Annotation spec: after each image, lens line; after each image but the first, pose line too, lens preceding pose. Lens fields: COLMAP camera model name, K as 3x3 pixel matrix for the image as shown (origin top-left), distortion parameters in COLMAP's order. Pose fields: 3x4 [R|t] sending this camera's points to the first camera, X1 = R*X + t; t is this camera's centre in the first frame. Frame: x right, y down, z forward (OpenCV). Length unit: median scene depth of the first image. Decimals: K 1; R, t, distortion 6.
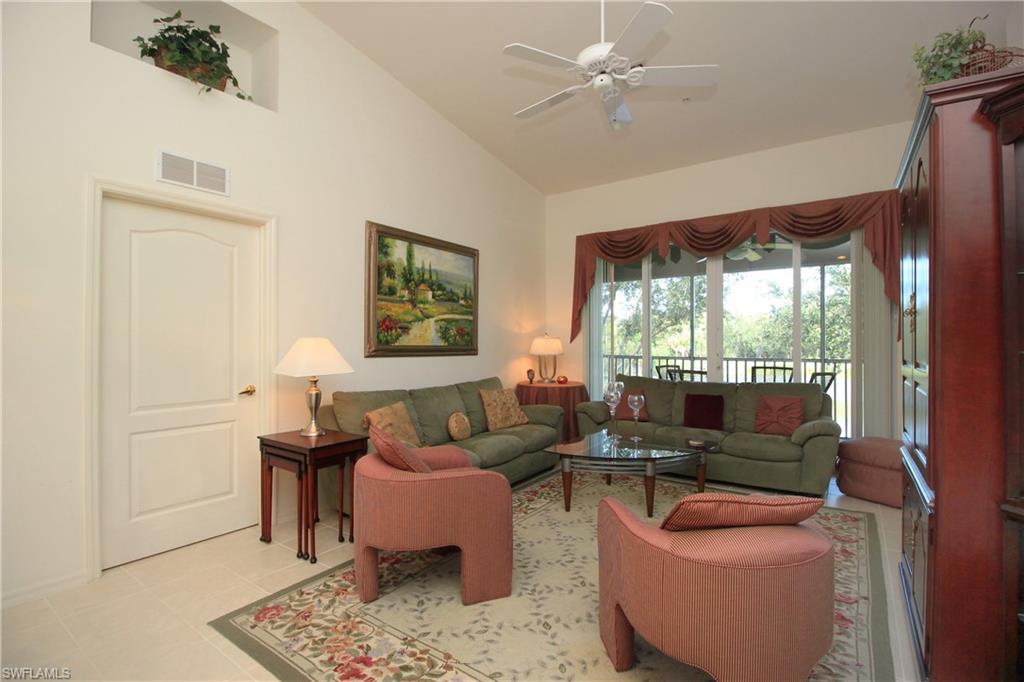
lens RADIAL K [[478.4, 0, 520.6], [0, 478.4, 342.7], [0, 0, 1]] dist [-0.001785, -0.000155]
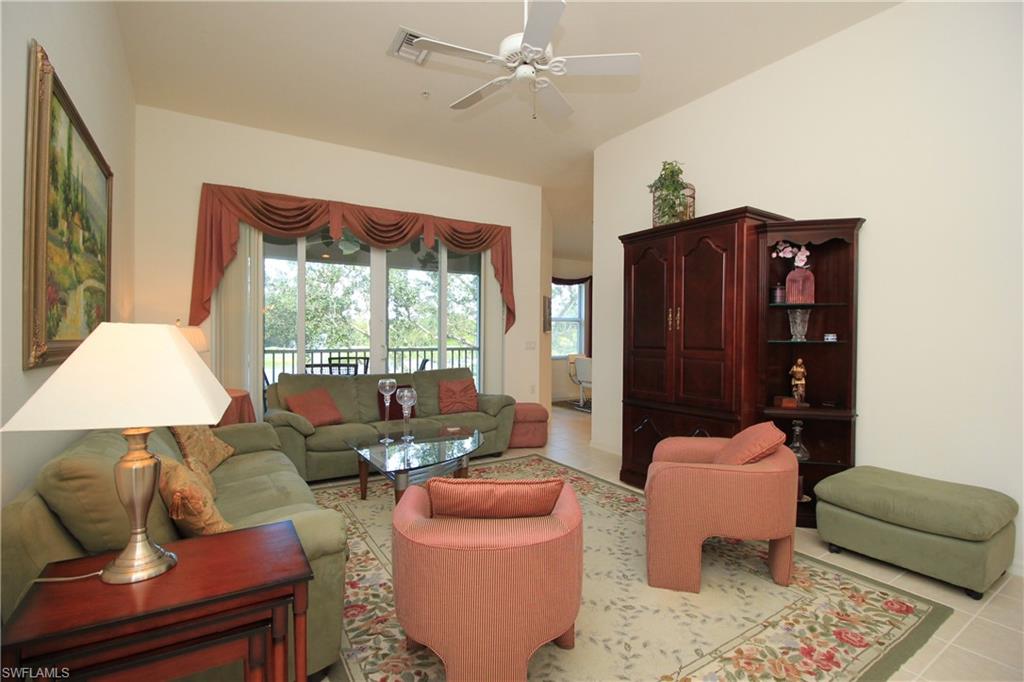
lens RADIAL K [[478.4, 0, 522.0], [0, 478.4, 333.0], [0, 0, 1]] dist [-0.001785, -0.000155]
pose [[0.375112, 0.003688, 0.926972, -0.515547], [-0.003153, 0.999991, -0.002703, -0.001029], [-0.926974, -0.001909, 0.375120, 0.425879]]
